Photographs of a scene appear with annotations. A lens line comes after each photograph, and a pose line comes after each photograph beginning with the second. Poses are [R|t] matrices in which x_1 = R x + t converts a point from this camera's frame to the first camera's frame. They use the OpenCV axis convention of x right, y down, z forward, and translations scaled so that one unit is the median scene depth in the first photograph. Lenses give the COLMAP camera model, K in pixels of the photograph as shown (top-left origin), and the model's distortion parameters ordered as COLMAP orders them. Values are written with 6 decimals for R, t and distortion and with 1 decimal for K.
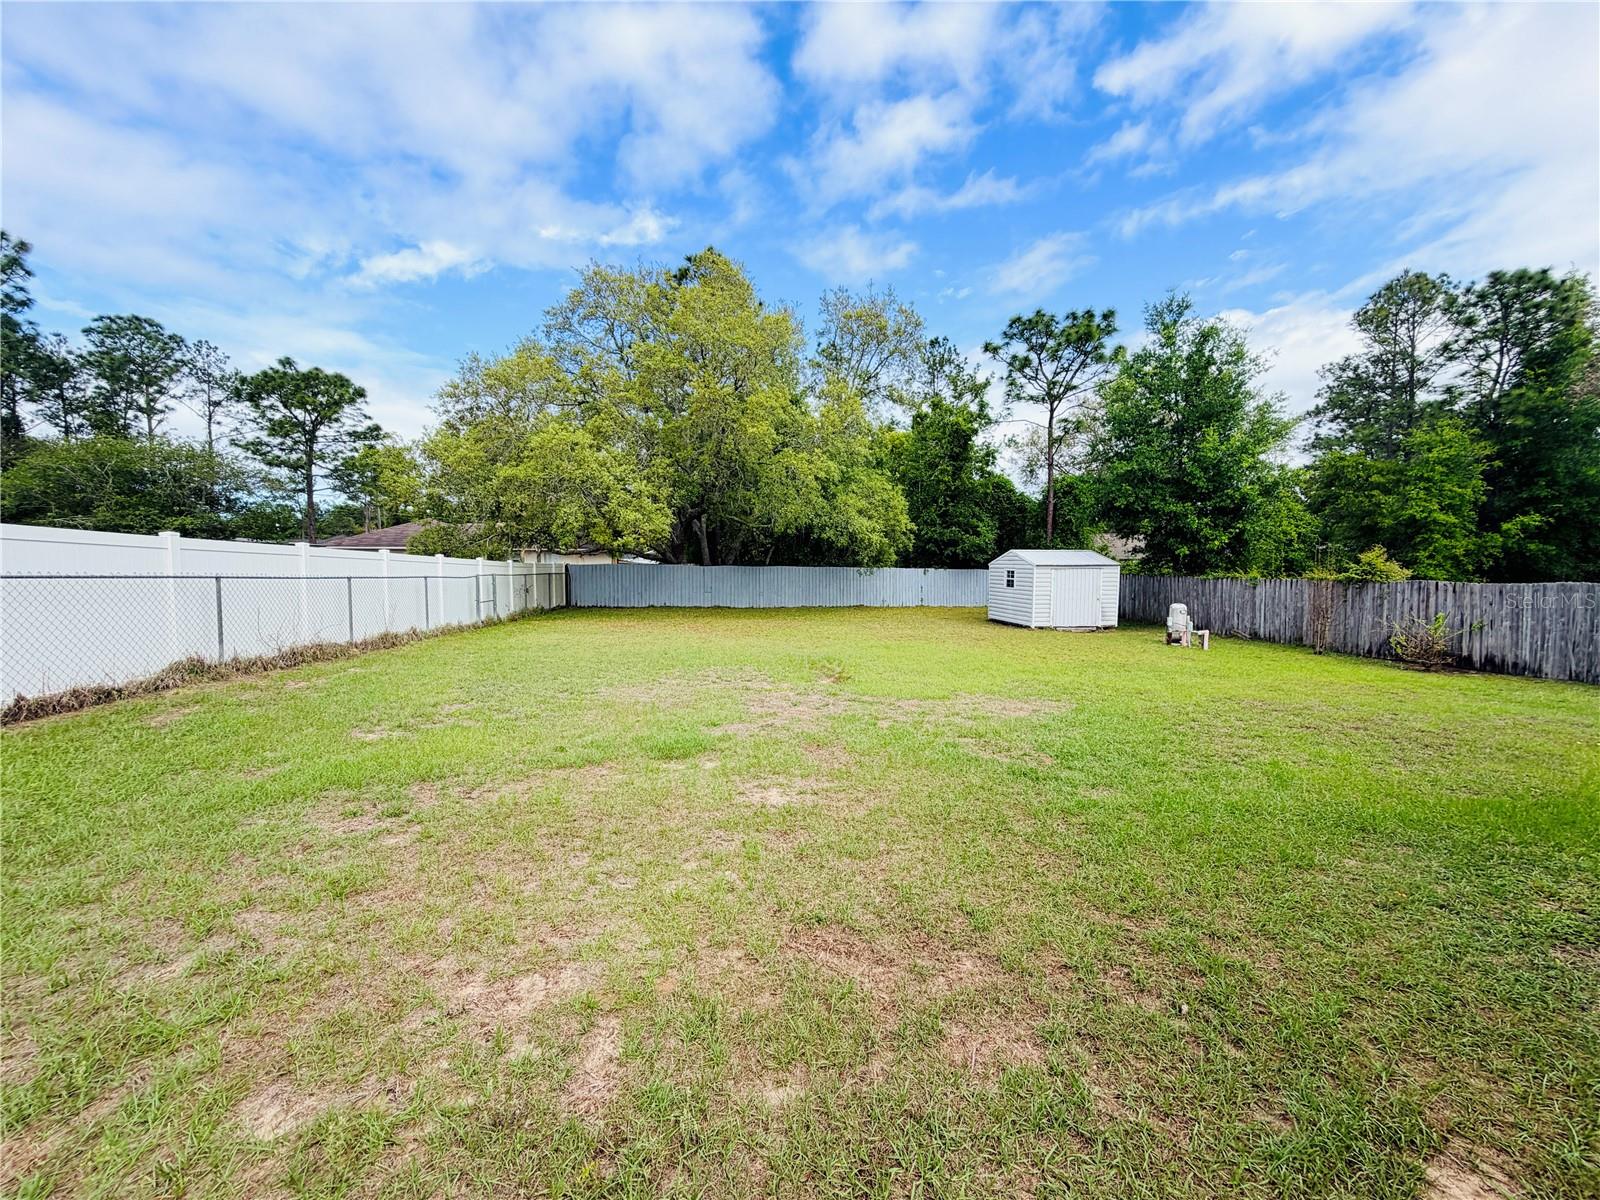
lens RADIAL K [[635.7, 0, 799.5], [0, 635.7, 602.4], [0, 0, 1]] dist [-0.001660, 0.000221]
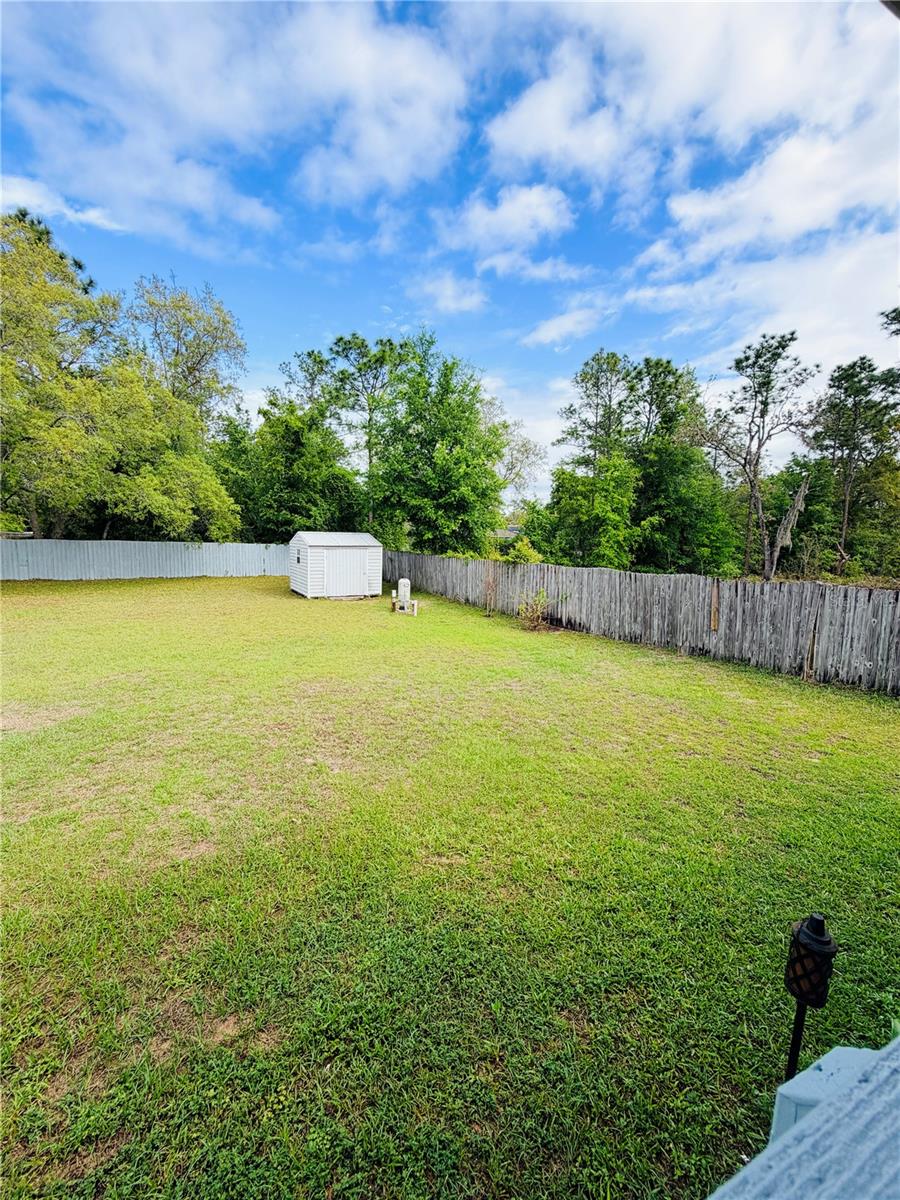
lens RADIAL K [[476.8, 0, 450.2], [0, 476.8, 597.9], [0, 0, 1]] dist [-0.001660, 0.000221]
pose [[0.931256, -0.027279, 0.363342, 0.240919], [0.001389, 0.997452, 0.071328, -0.020067], [-0.364362, -0.065919, 0.928921, 0.057103]]
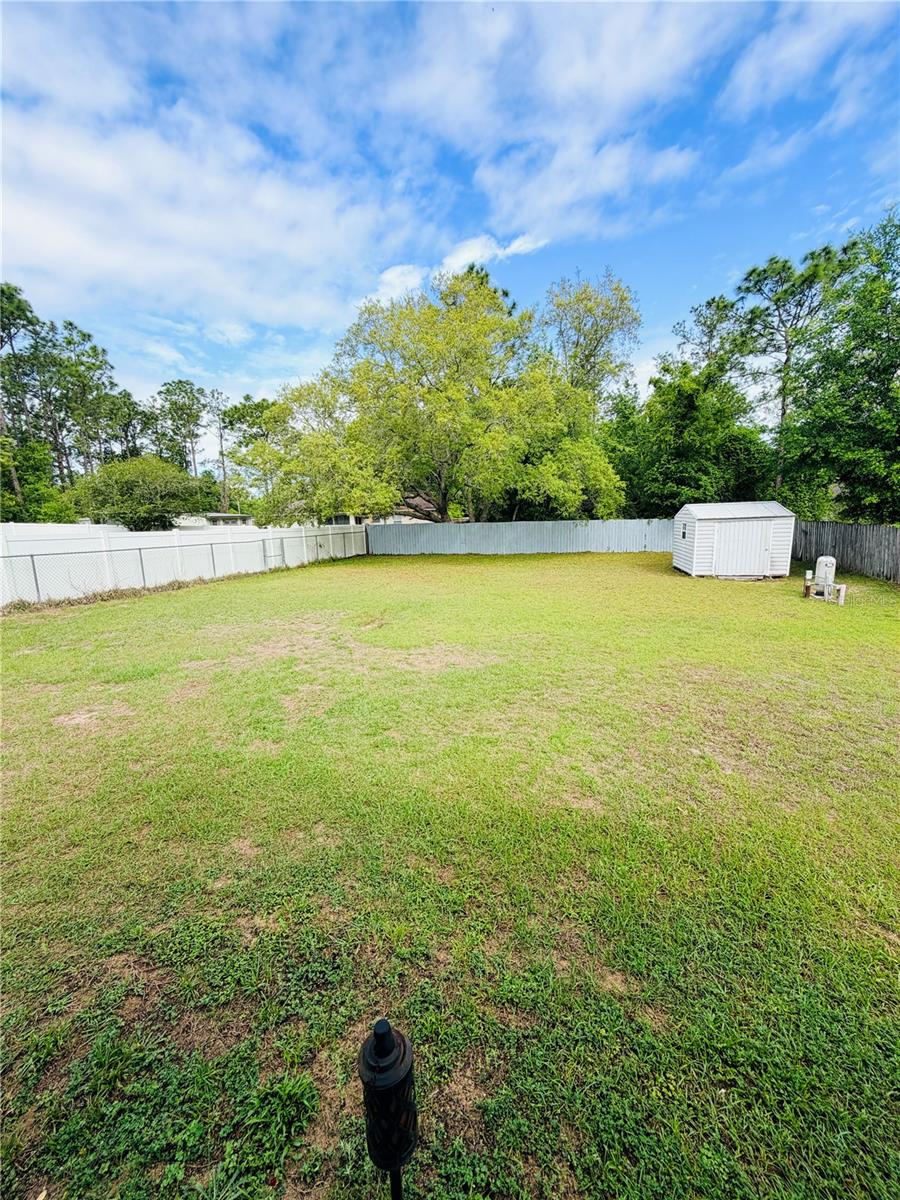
lens RADIAL K [[476.8, 0, 447.8], [0, 476.8, 597.5], [0, 0, 1]] dist [-0.001660, 0.000221]
pose [[0.927453, 0.030204, -0.372719, 0.234268], [0.013744, 0.993306, 0.114694, -0.020182], [0.373688, -0.111496, 0.920829, 0.059051]]
